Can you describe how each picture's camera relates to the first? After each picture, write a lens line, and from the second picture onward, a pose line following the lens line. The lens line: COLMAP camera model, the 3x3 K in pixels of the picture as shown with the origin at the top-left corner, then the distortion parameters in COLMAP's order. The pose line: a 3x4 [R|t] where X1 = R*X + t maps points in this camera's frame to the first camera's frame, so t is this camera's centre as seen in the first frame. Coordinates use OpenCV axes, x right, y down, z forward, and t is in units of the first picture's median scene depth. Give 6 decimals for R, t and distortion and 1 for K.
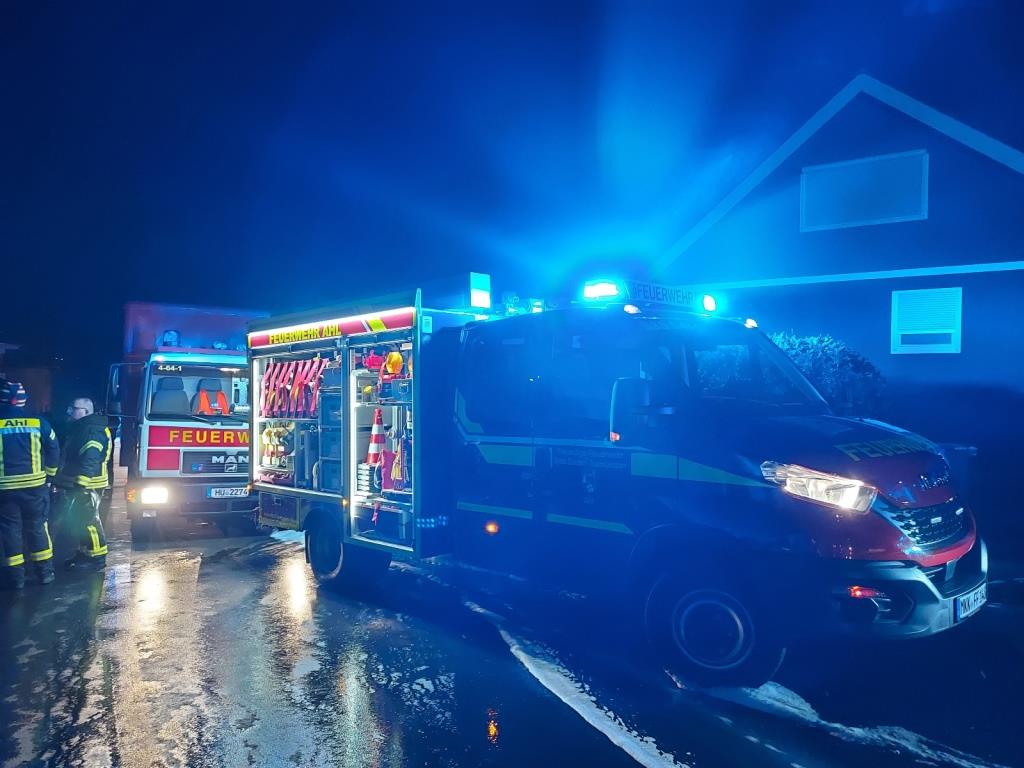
lens RADIAL K [[740.9, 0, 505.5], [0, 740.9, 381.1], [0, 0, 1]] dist [0.074296, -0.069270]
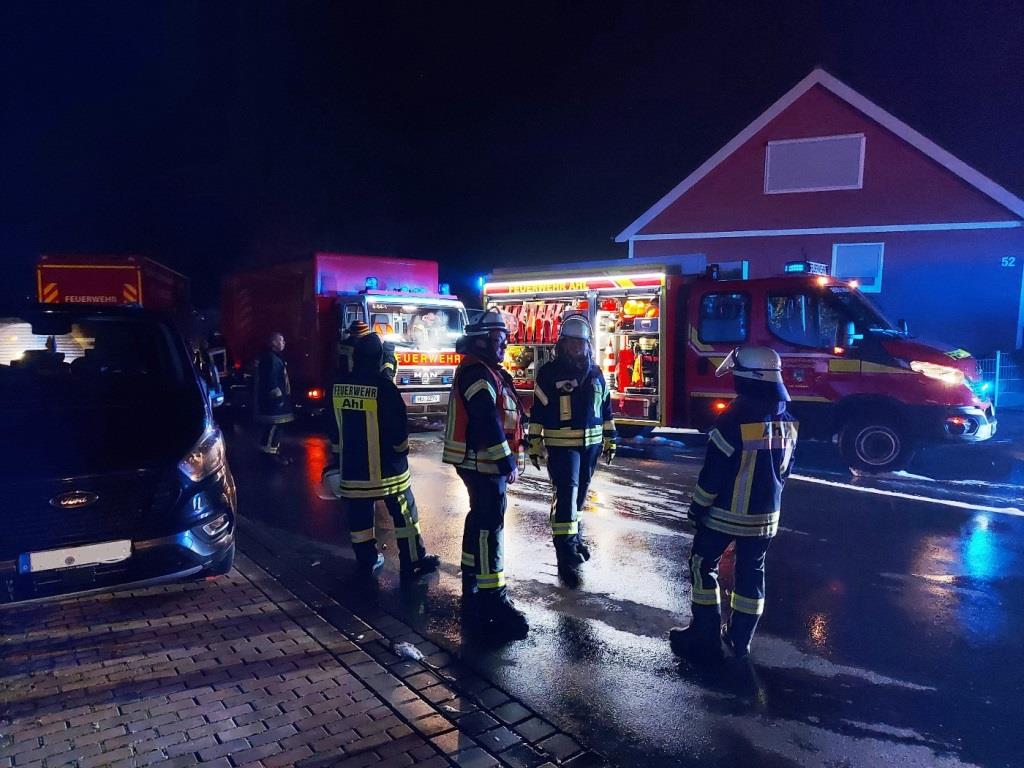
lens RADIAL K [[740.9, 0, 505.5], [0, 740.9, 381.1], [0, 0, 1]] dist [0.074296, -0.069270]
pose [[0.985408, -0.016656, 0.169393, -0.650056], [-0.000058, 0.995168, 0.098191, -0.022867], [-0.170209, -0.096768, 0.980645, -0.488662]]
